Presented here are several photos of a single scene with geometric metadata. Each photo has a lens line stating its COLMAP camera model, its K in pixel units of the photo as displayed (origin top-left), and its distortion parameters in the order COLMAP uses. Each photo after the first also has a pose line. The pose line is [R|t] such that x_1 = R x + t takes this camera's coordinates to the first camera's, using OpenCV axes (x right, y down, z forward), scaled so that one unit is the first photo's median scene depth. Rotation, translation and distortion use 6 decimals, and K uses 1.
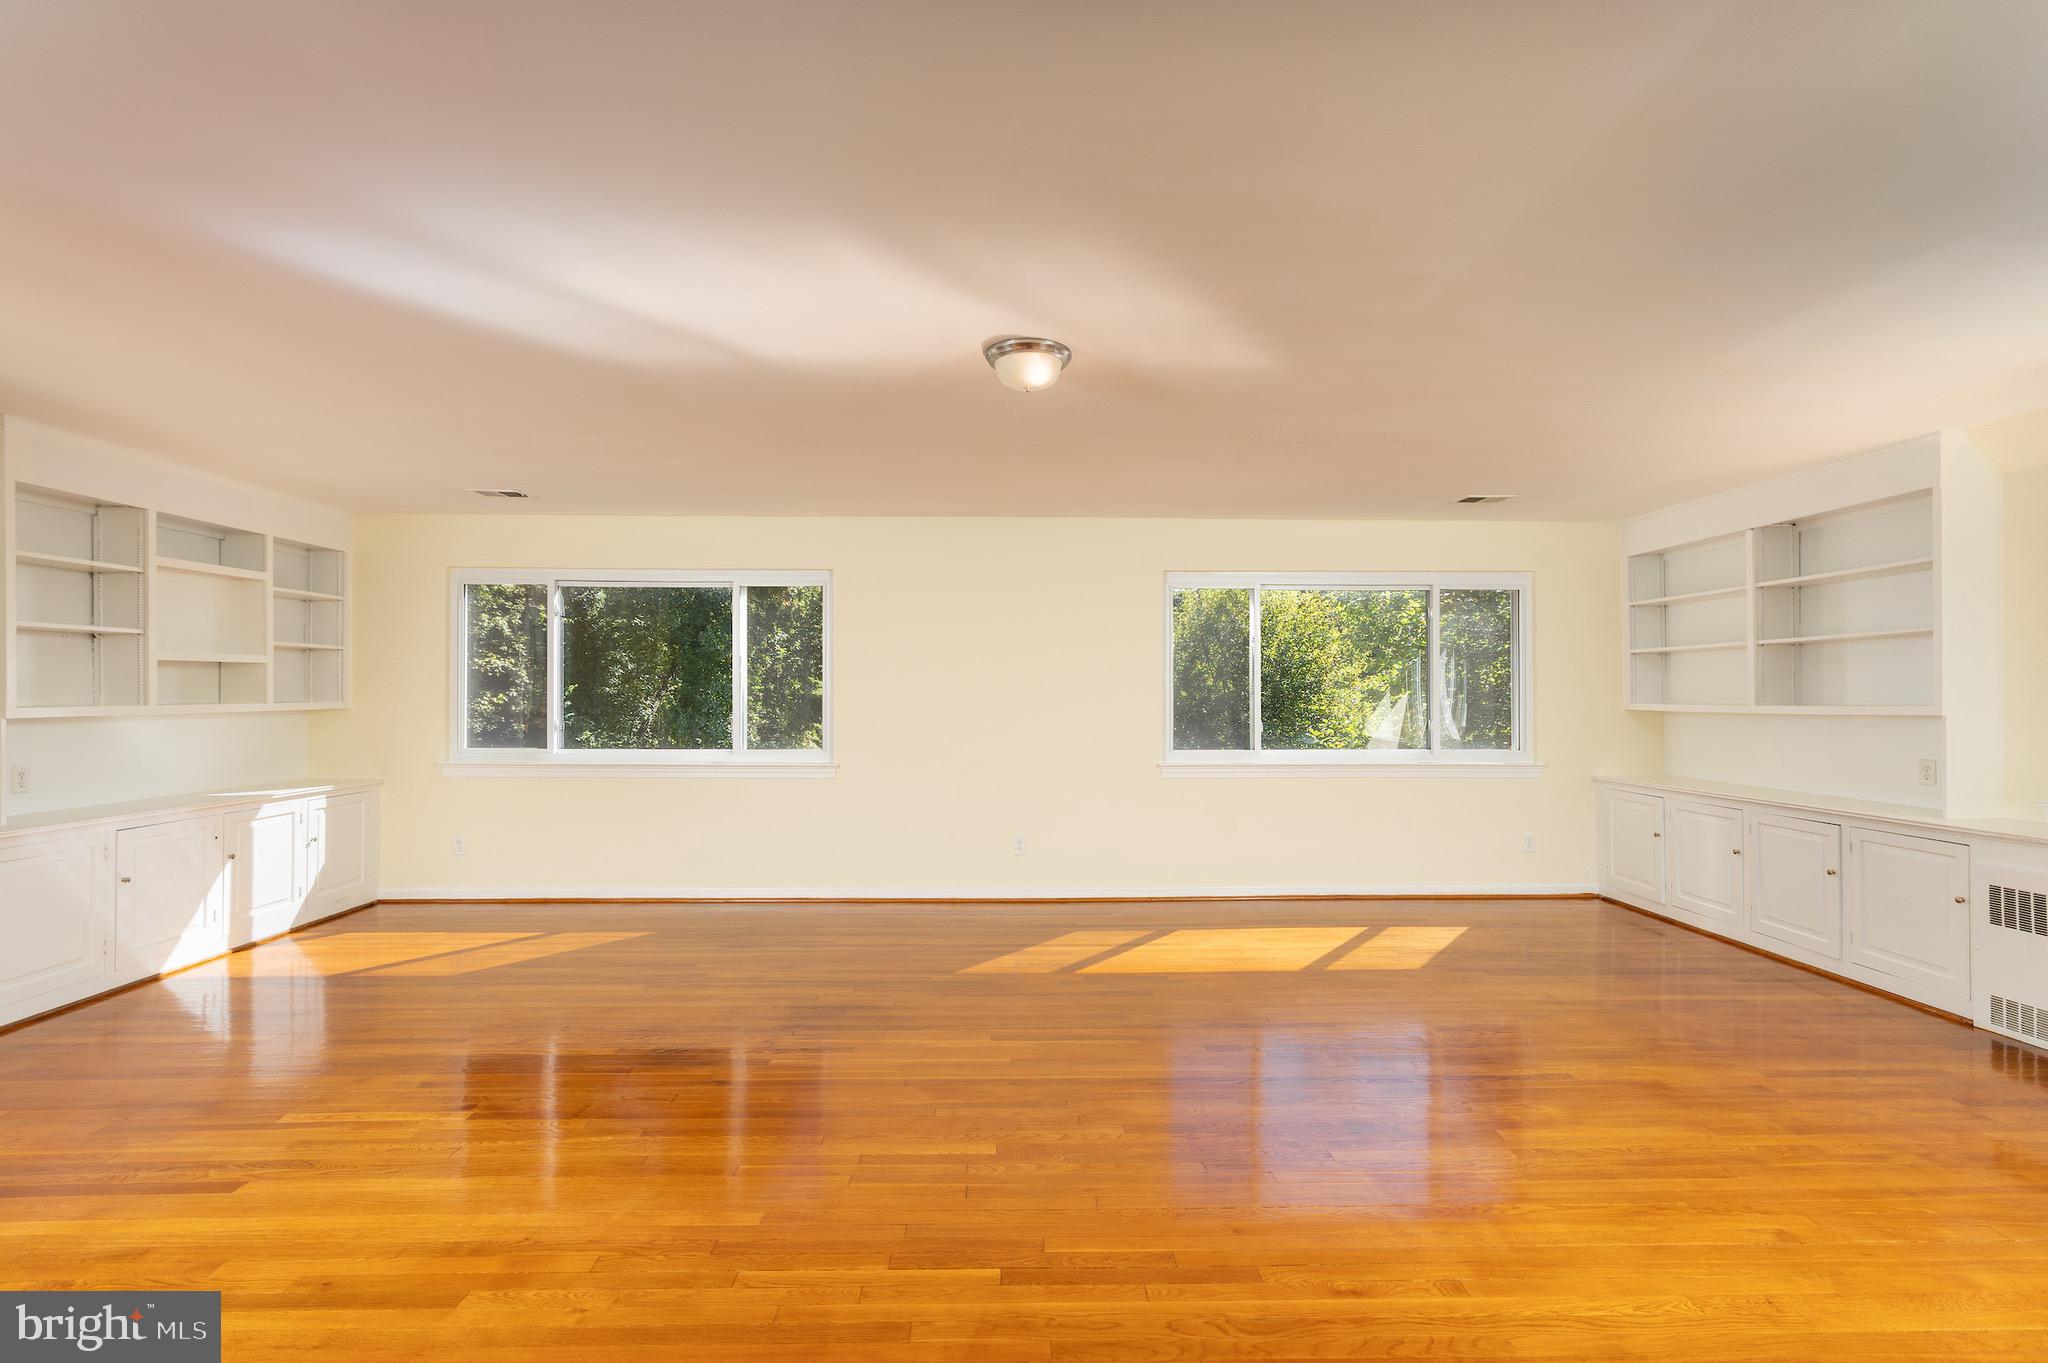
lens RADIAL K [[944.1, 0, 1022.3], [0, 944.1, 690.9], [0, 0, 1]] dist [-0.006572, -0.000327]
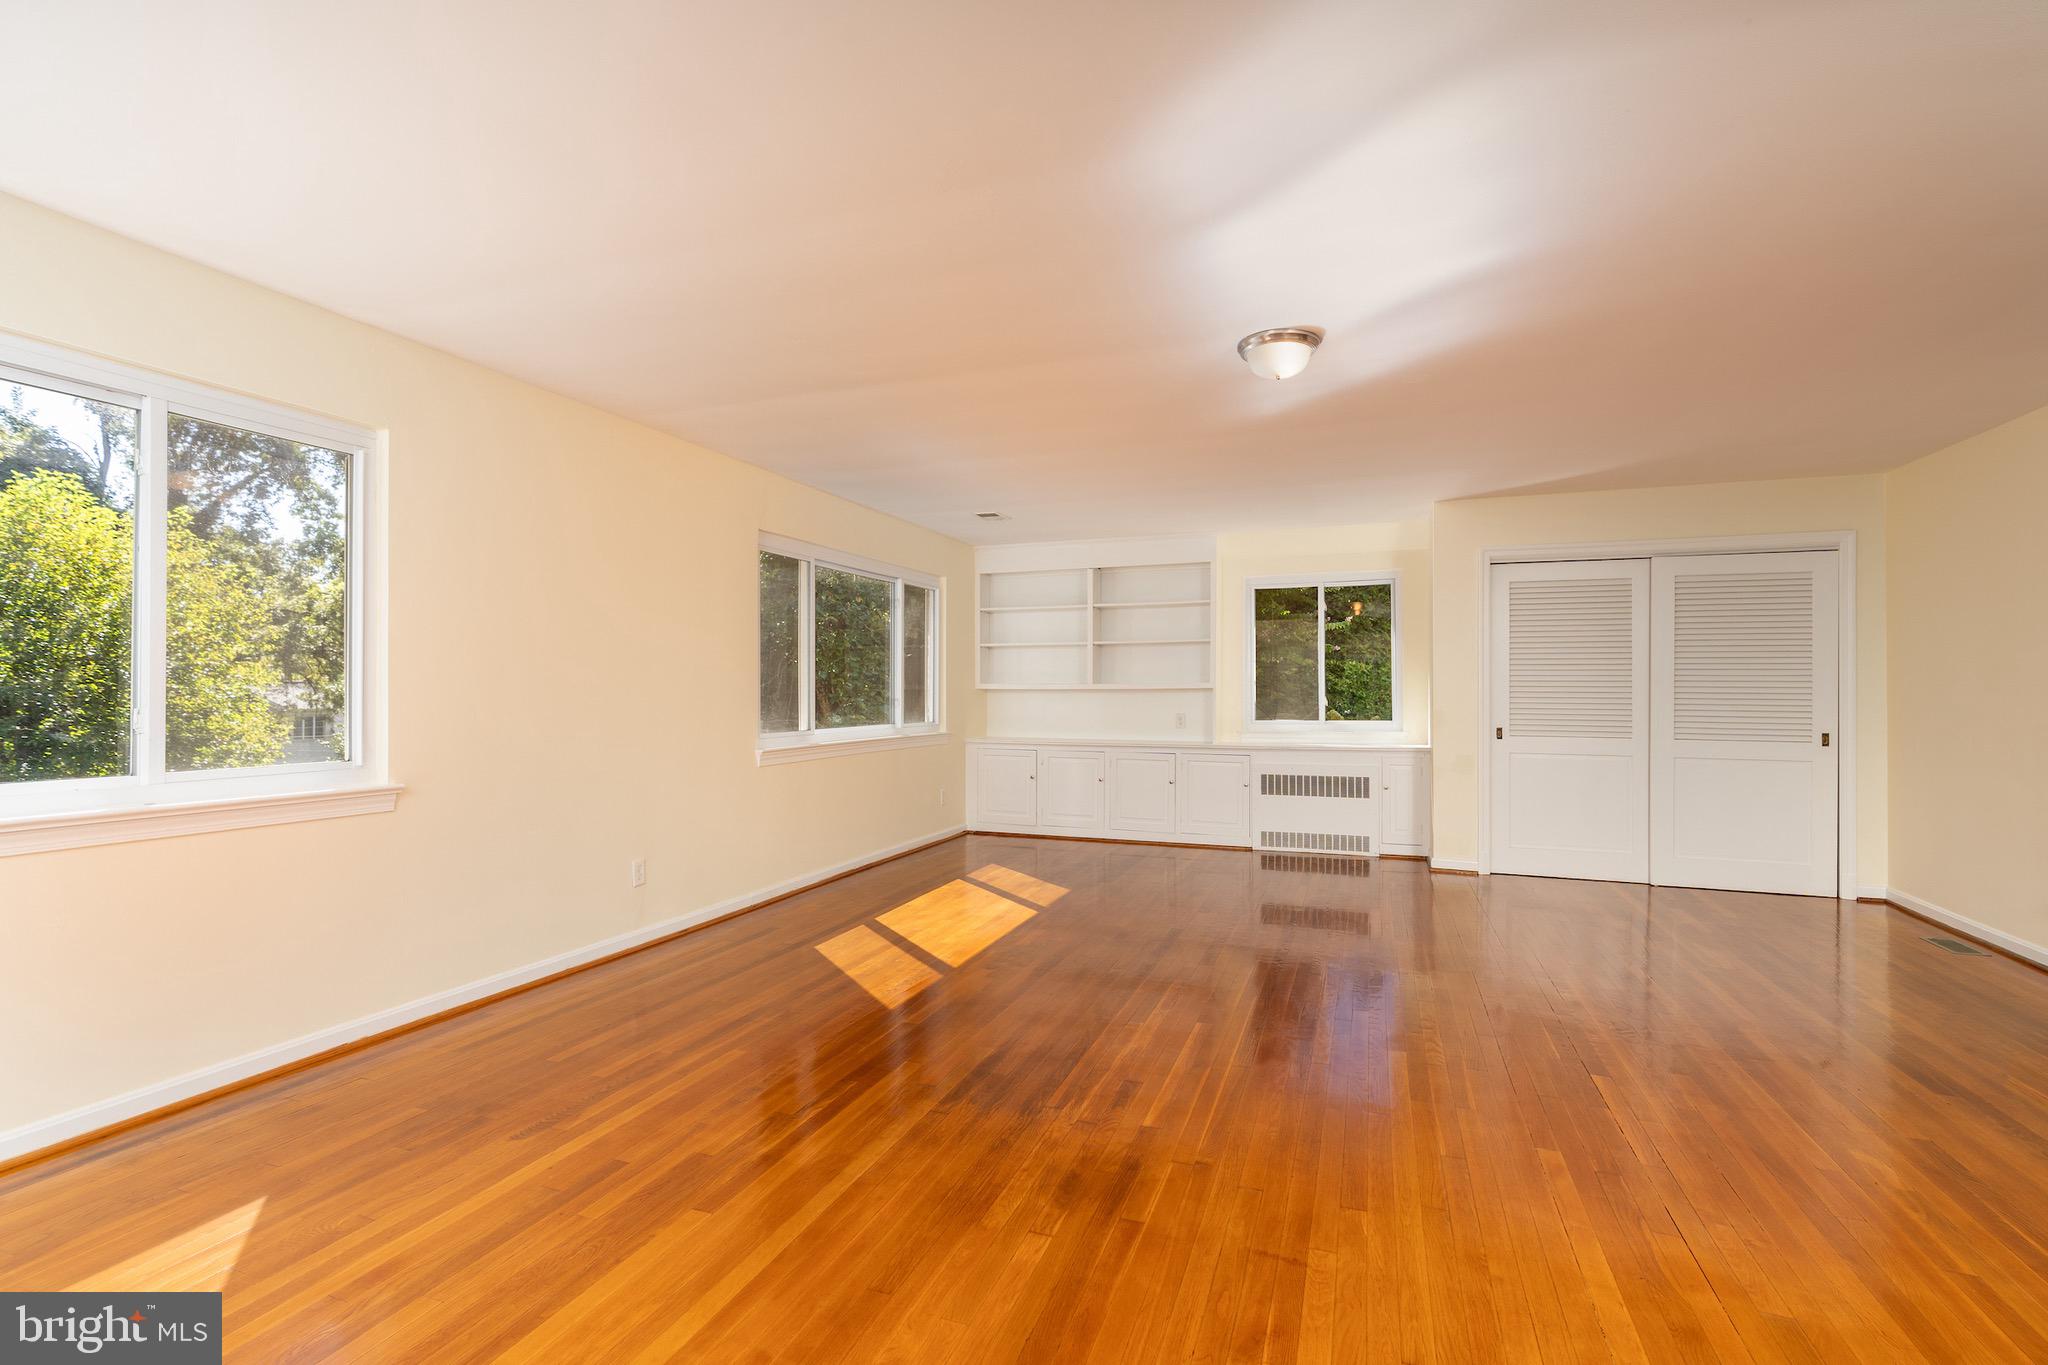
lens RADIAL K [[944.1, 0, 1022.9], [0, 944.1, 679.3], [0, 0, 1]] dist [-0.006572, -0.000327]
pose [[0.369585, 0.008528, 0.929158, -0.741264], [-0.005669, 0.999960, -0.006923, 0.023352], [-0.929180, -0.002709, 0.369619, 0.585100]]
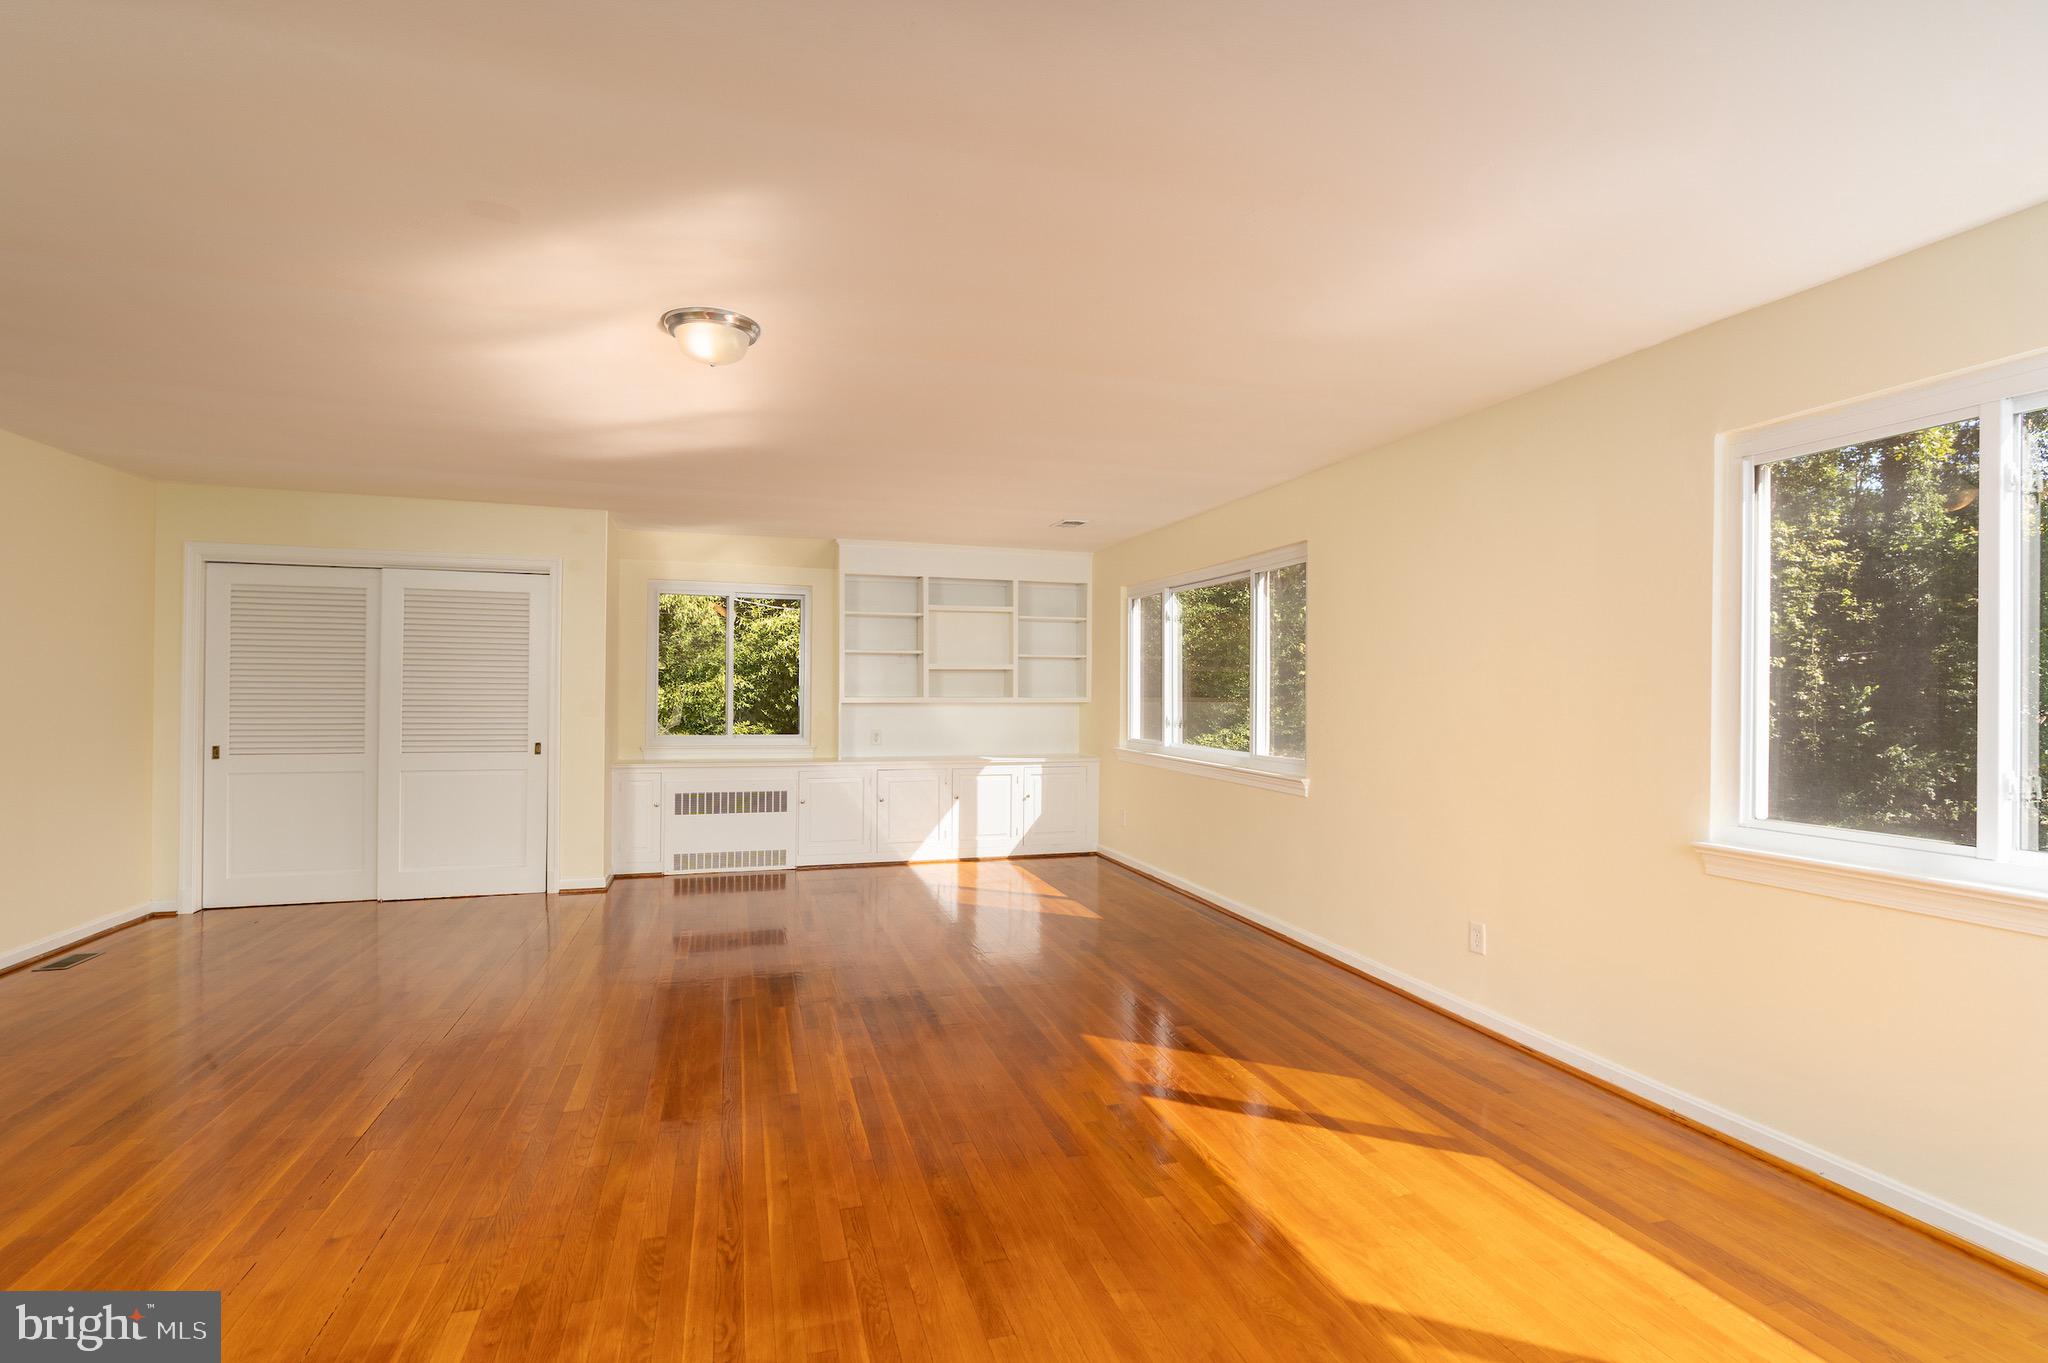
lens RADIAL K [[944.1, 0, 1024.8], [0, 944.1, 686.6], [0, 0, 1]] dist [-0.006572, -0.000327]
pose [[0.271382, -0.000648, -0.962472, 0.652282], [-0.006171, 0.999978, -0.002414, 0.000019], [0.962452, 0.006595, 0.271372, 0.682200]]
